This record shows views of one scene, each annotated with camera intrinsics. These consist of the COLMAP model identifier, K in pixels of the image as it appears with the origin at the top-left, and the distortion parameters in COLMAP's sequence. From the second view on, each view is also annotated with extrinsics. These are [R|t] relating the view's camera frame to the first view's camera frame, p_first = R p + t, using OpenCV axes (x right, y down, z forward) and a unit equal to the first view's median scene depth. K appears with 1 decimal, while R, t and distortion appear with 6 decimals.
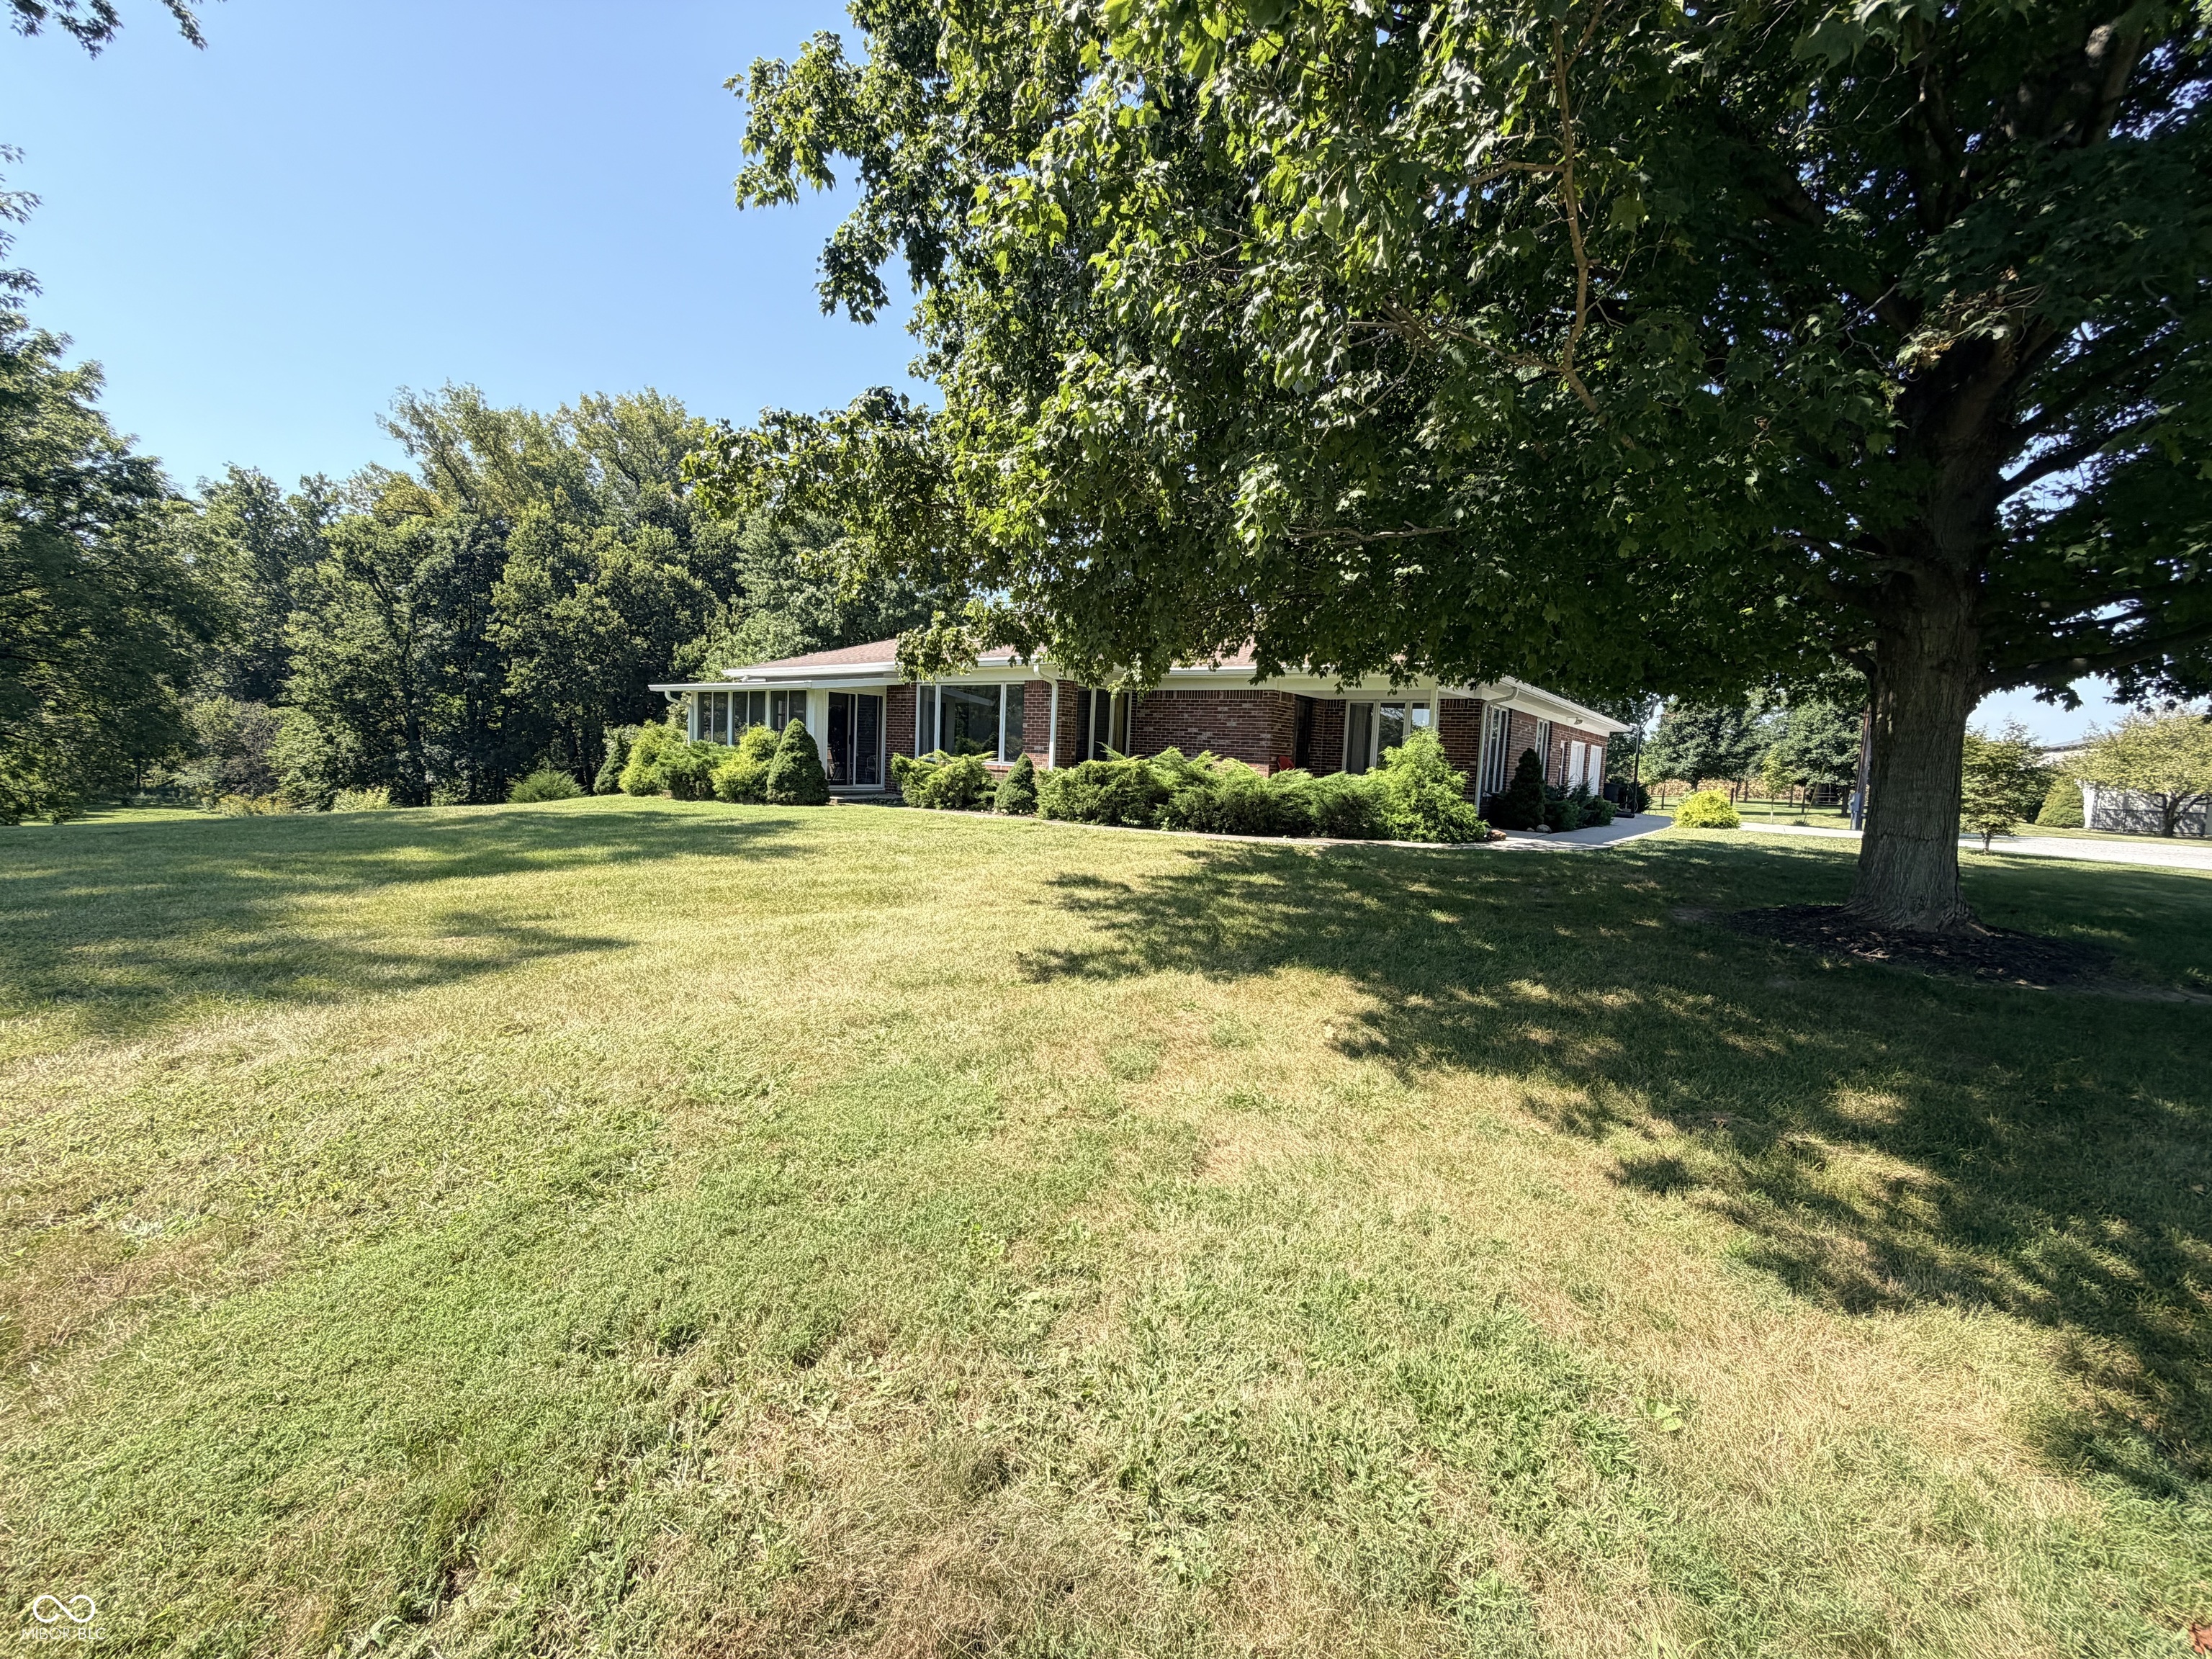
lens RADIAL K [[876.7, 0, 1106.0], [0, 876.7, 829.5], [0, 0, 1]] dist [0.001458, 0.000068]
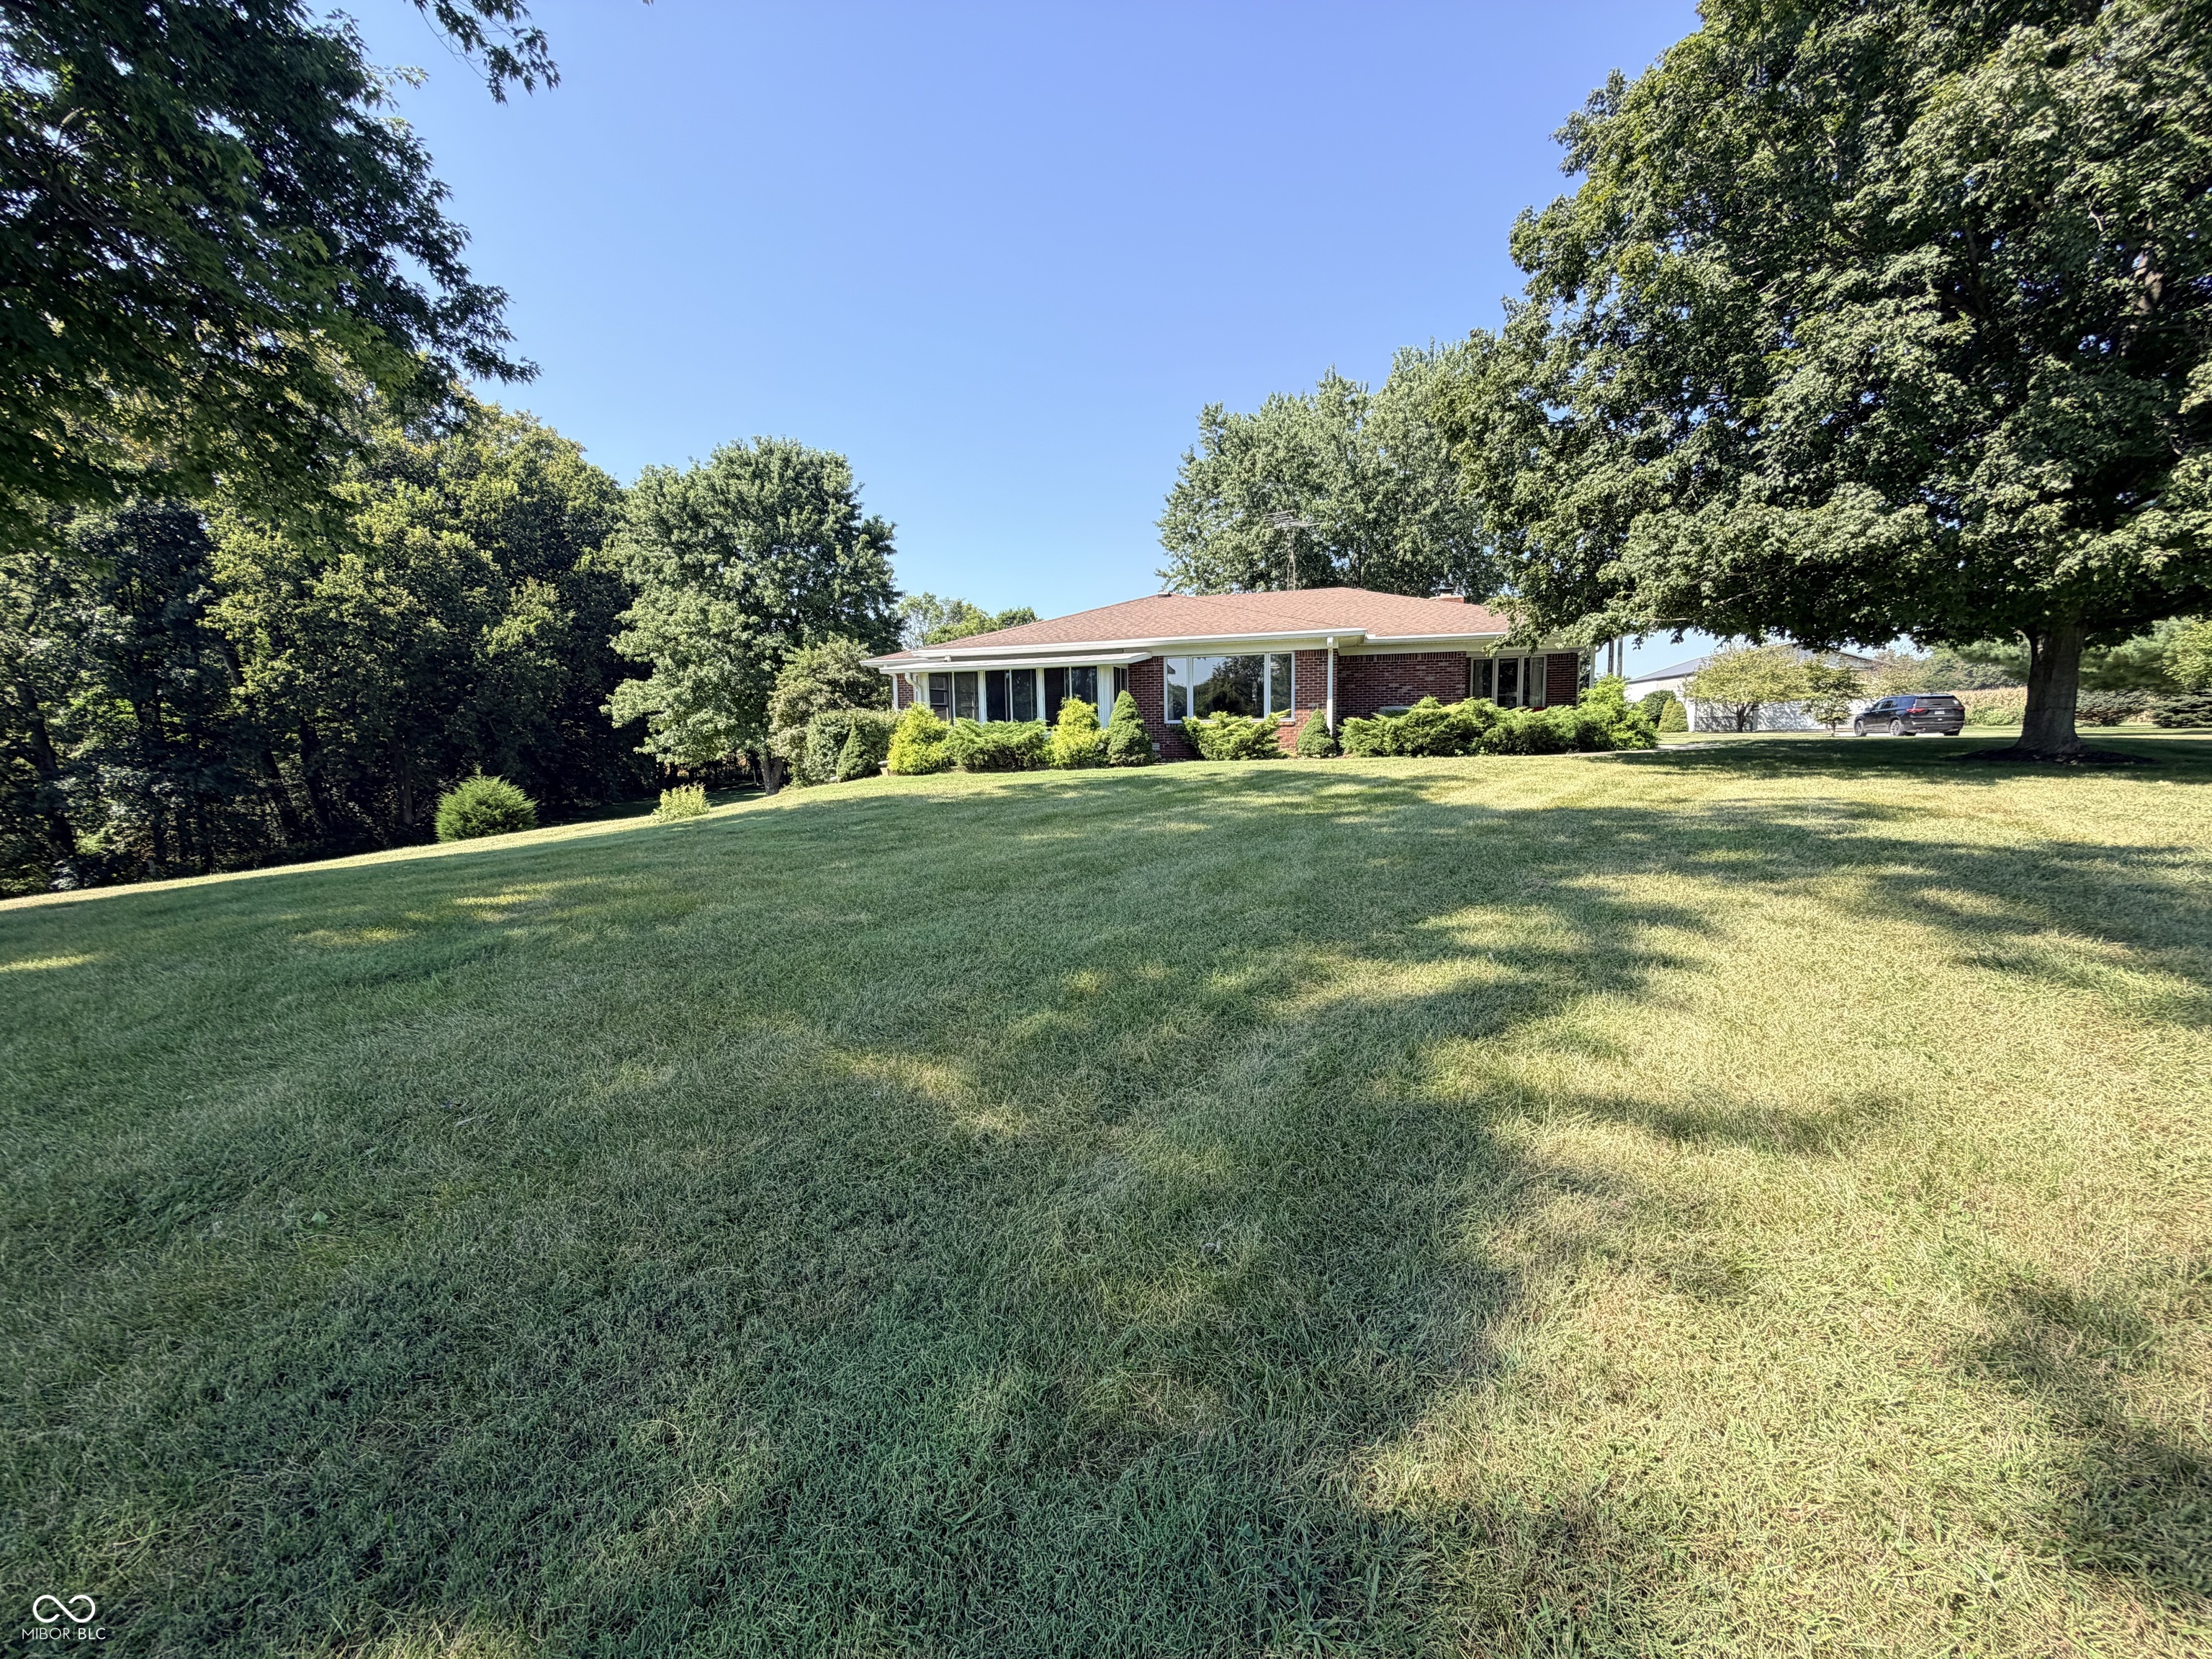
lens RADIAL K [[876.7, 0, 1106.0], [0, 876.7, 829.5], [0, 0, 1]] dist [0.001458, 0.000068]
pose [[0.939715, -0.100897, 0.326734, -0.261495], [0.088540, 0.994687, 0.052517, -0.002447], [-0.330297, -0.020422, 0.943656, -0.032764]]
